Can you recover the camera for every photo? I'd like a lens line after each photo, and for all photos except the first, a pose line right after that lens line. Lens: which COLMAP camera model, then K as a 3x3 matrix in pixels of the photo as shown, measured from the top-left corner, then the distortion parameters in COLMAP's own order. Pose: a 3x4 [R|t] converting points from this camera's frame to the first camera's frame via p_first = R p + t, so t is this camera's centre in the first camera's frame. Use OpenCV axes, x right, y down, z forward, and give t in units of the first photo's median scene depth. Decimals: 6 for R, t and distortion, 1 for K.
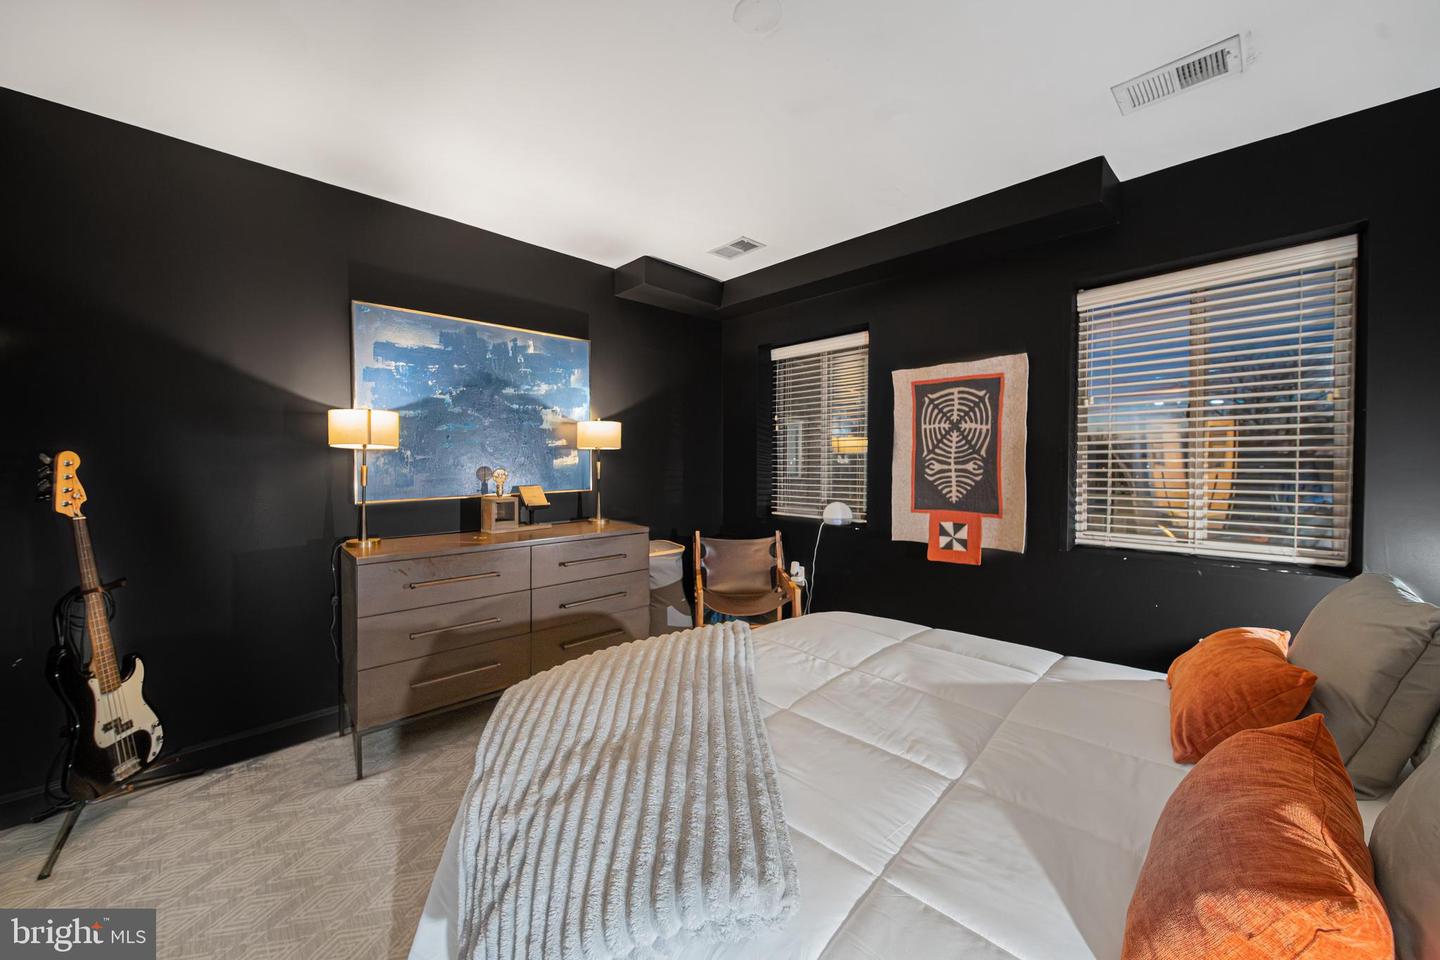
lens RADIAL K [[522.1, 0, 713.4], [0, 522.1, 469.1], [0, 0, 1]] dist [-0.002396, -0.000632]
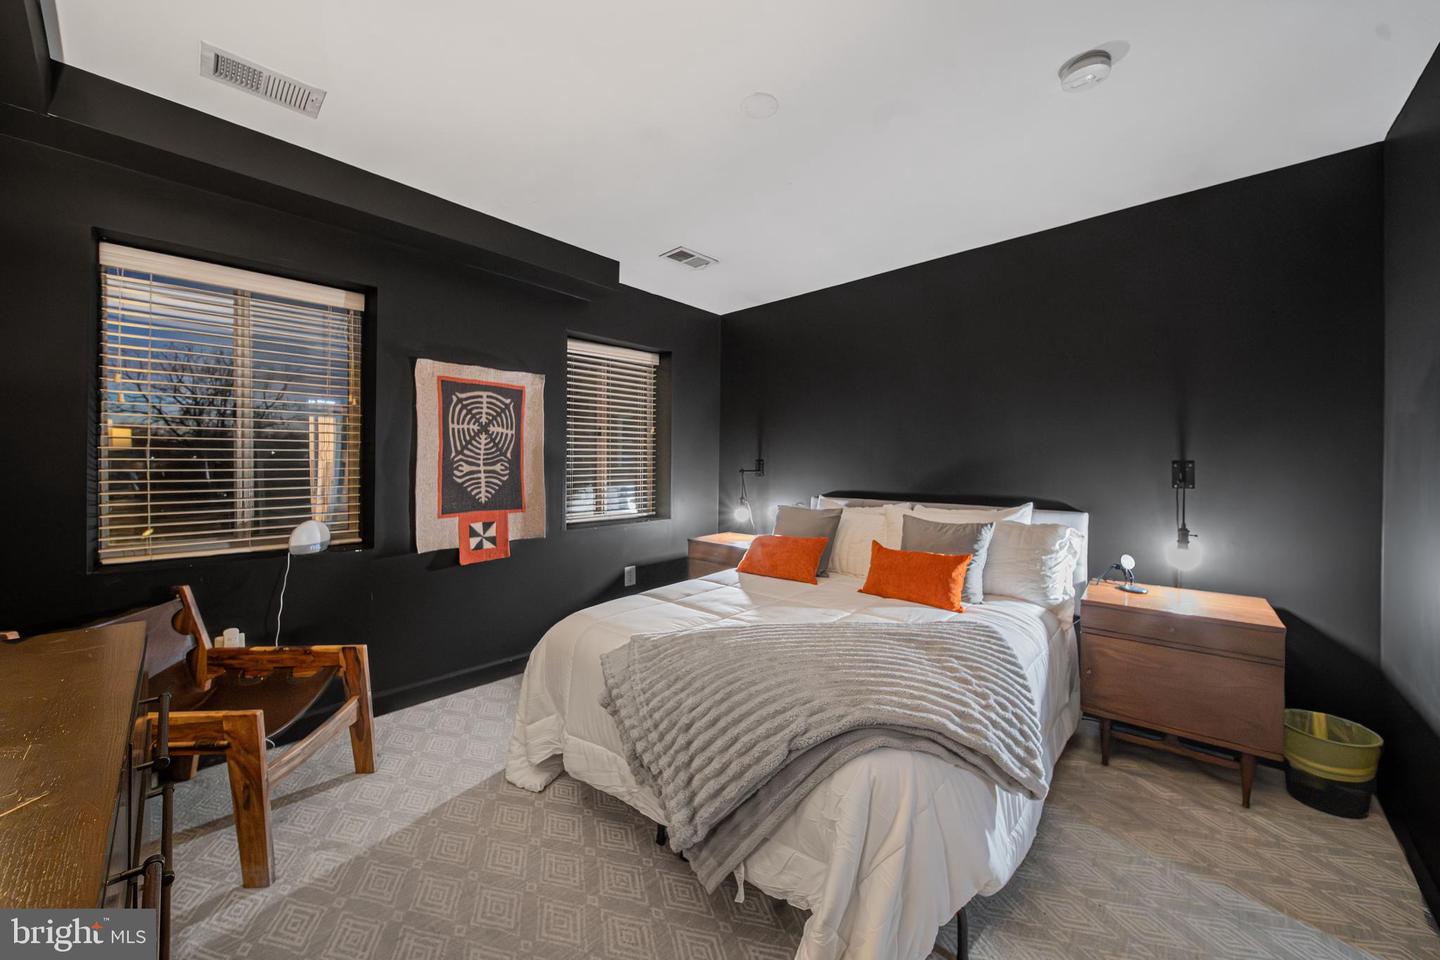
lens RADIAL K [[522.1, 0, 713.4], [0, 522.1, 469.1], [0, 0, 1]] dist [-0.002396, -0.000632]
pose [[-0.041497, -0.010036, 0.999088, -0.584132], [0.012066, 0.999872, 0.010545, -0.007747], [-0.999066, 0.012492, -0.041370, 0.587555]]
